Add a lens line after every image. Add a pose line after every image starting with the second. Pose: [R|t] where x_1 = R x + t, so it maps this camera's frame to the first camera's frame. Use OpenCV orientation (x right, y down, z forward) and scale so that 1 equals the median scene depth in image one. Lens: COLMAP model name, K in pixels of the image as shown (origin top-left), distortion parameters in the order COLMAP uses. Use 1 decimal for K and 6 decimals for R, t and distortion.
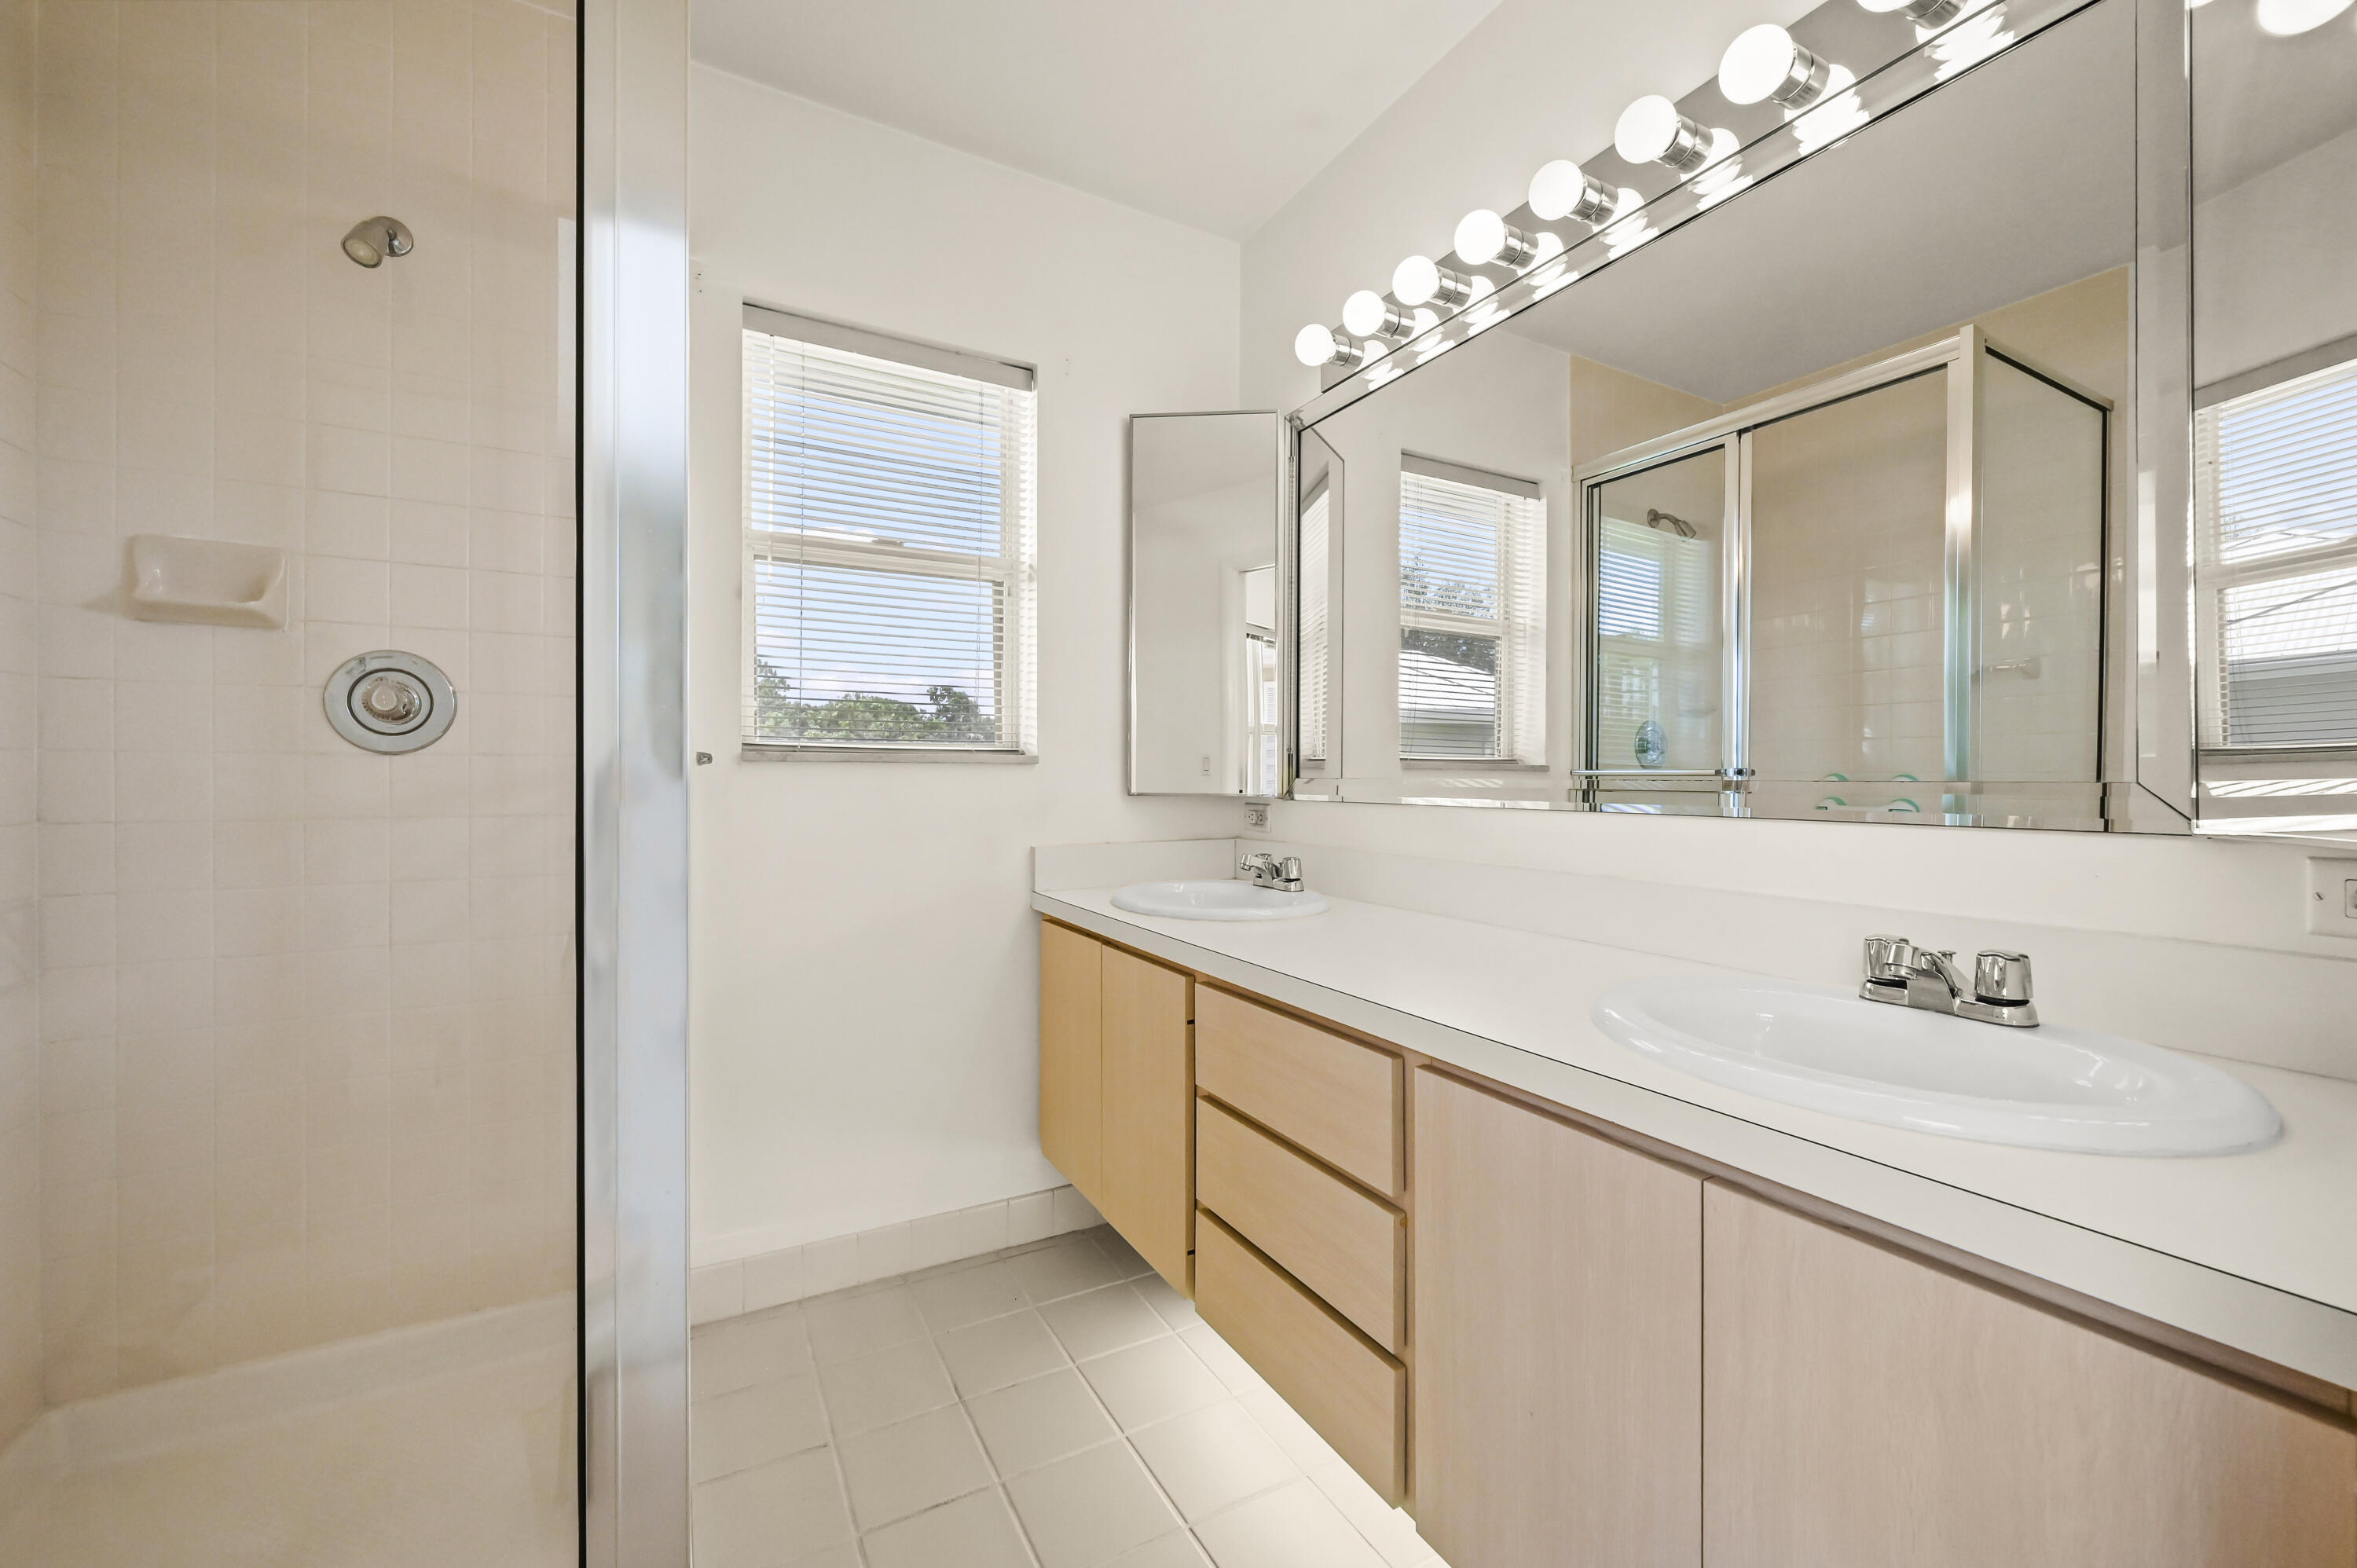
lens RADIAL K [[925.6, 0, 1178.5], [0, 925.6, 784.0], [0, 0, 1]] dist [-0.000187, -0.000462]
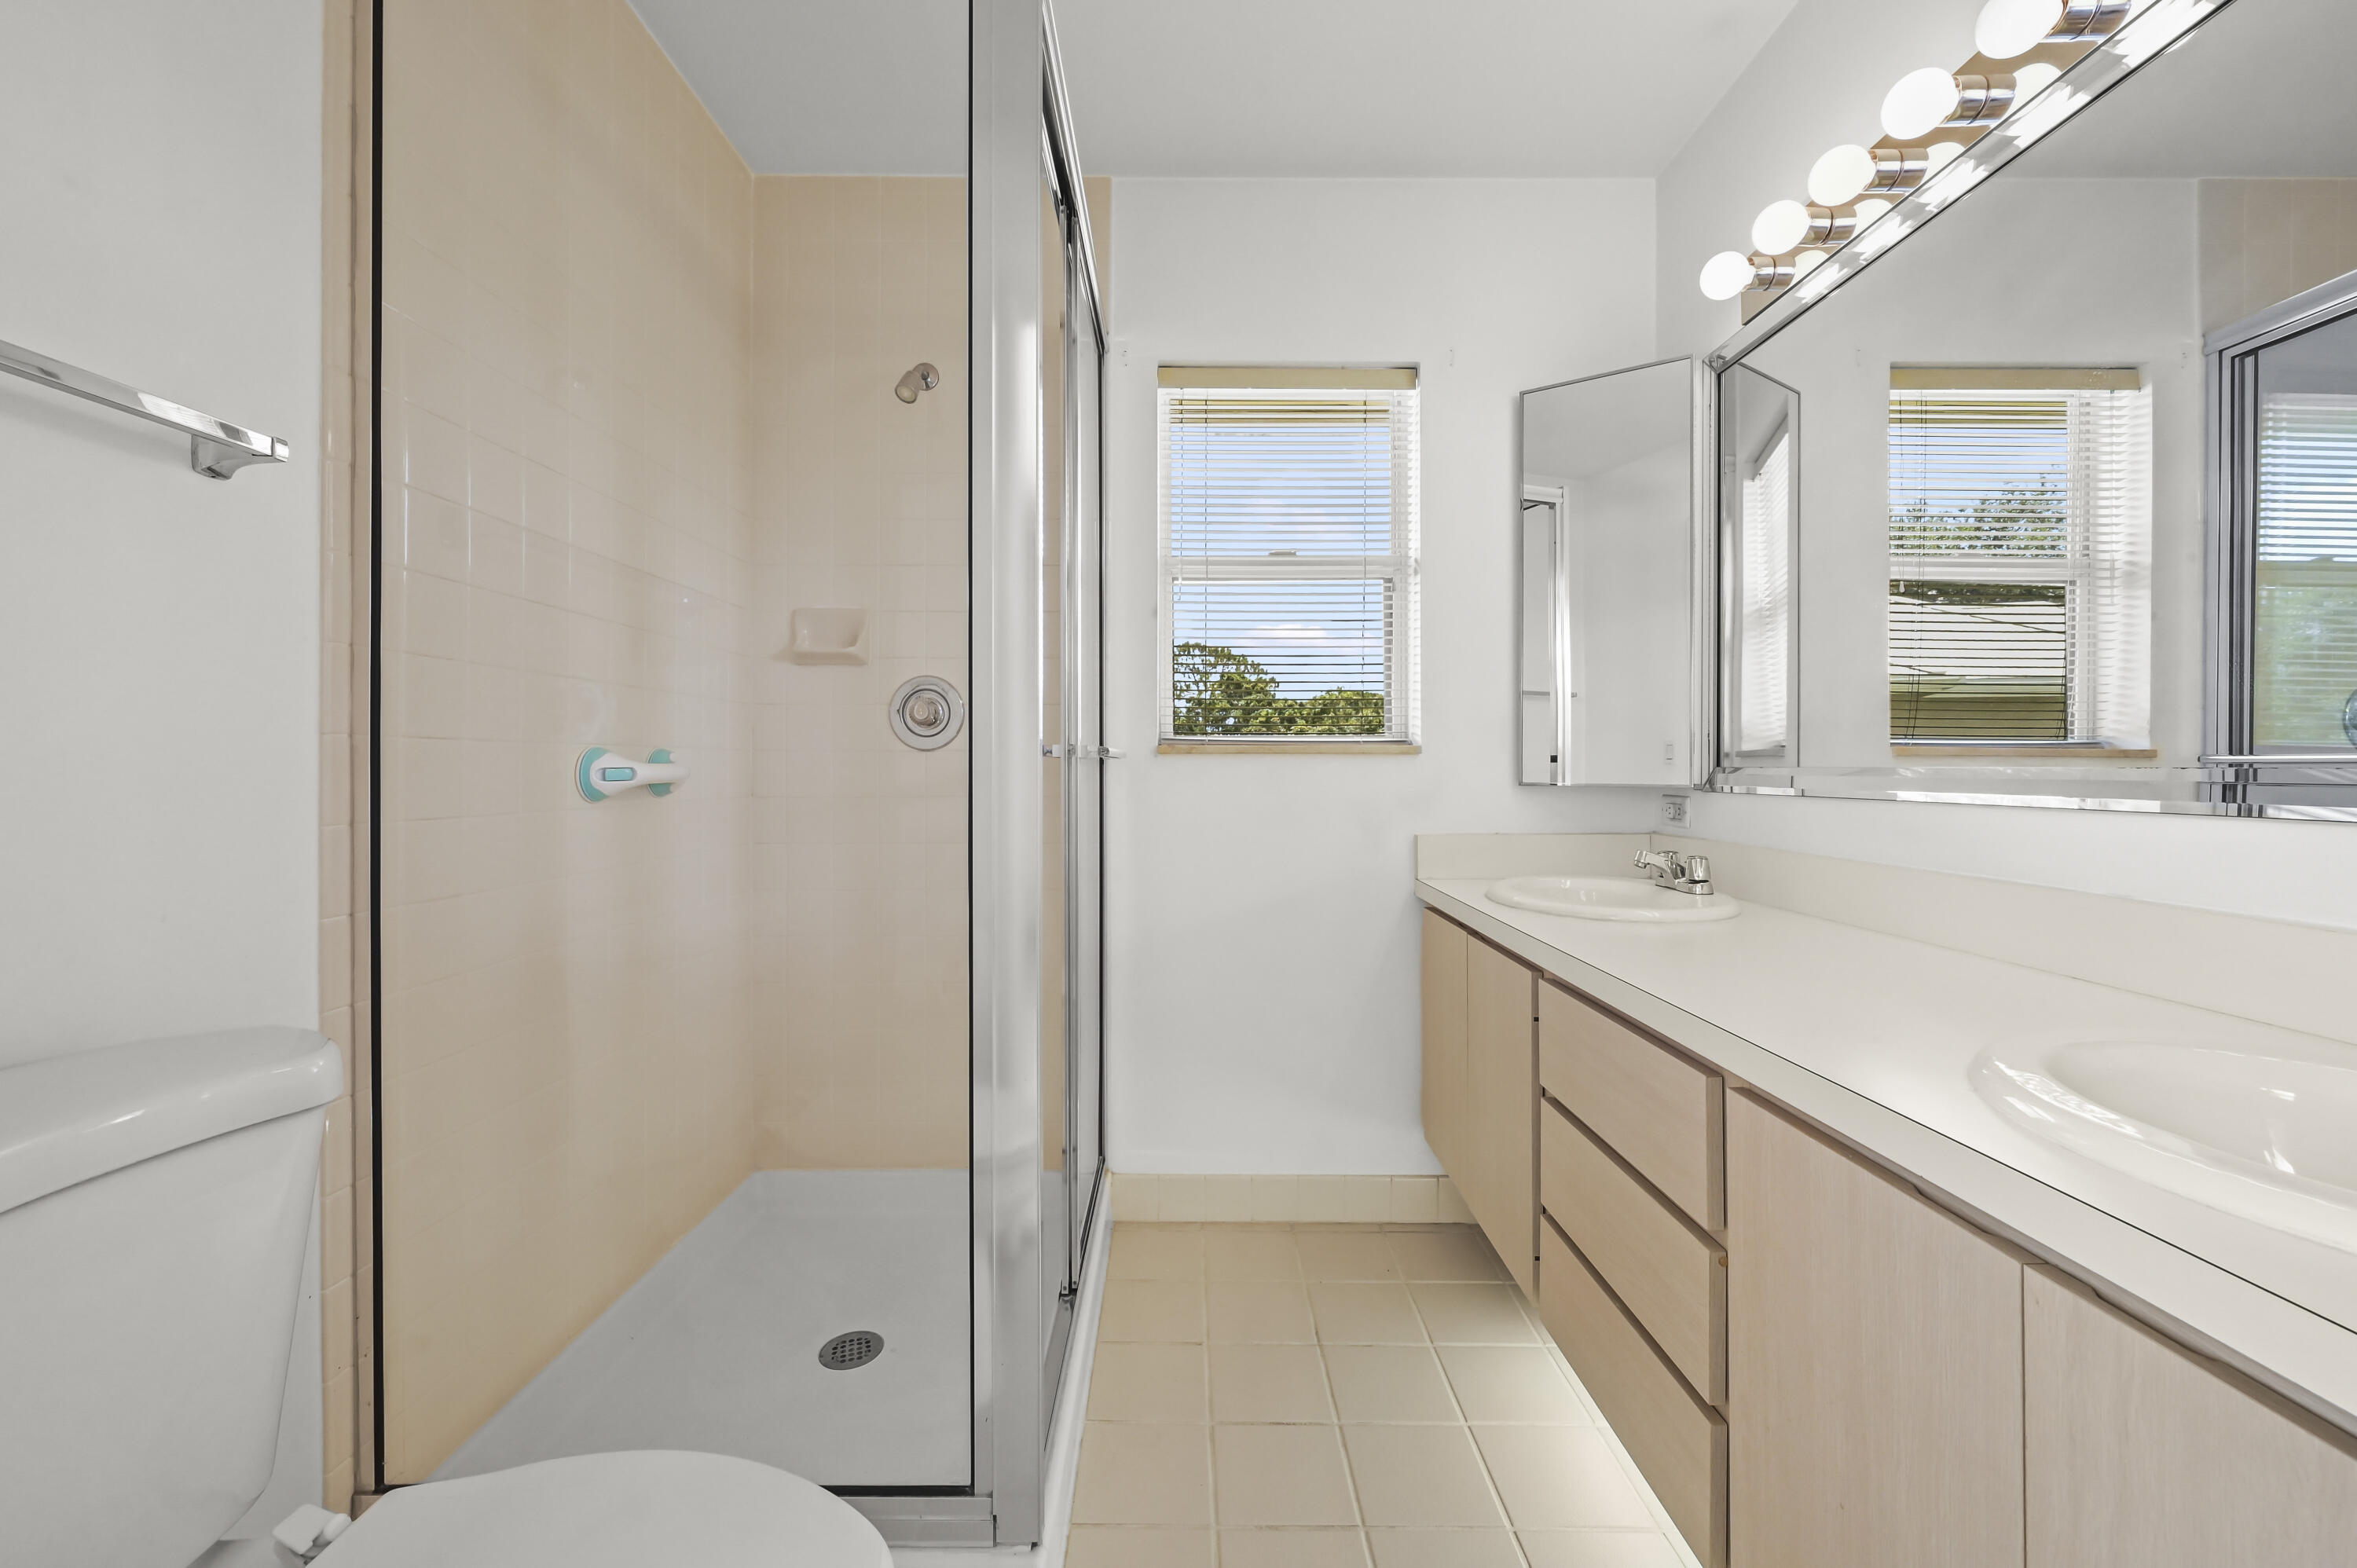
lens RADIAL K [[925.7, 0, 1178.4], [0, 925.7, 774.6], [0, 0, 1]] dist [-0.000457, -0.000287]
pose [[0.875188, 0.001673, -0.483780, 0.108030], [-0.002224, 0.999997, -0.000564, 0.002189], [0.483778, 0.001569, 0.875190, -0.019640]]
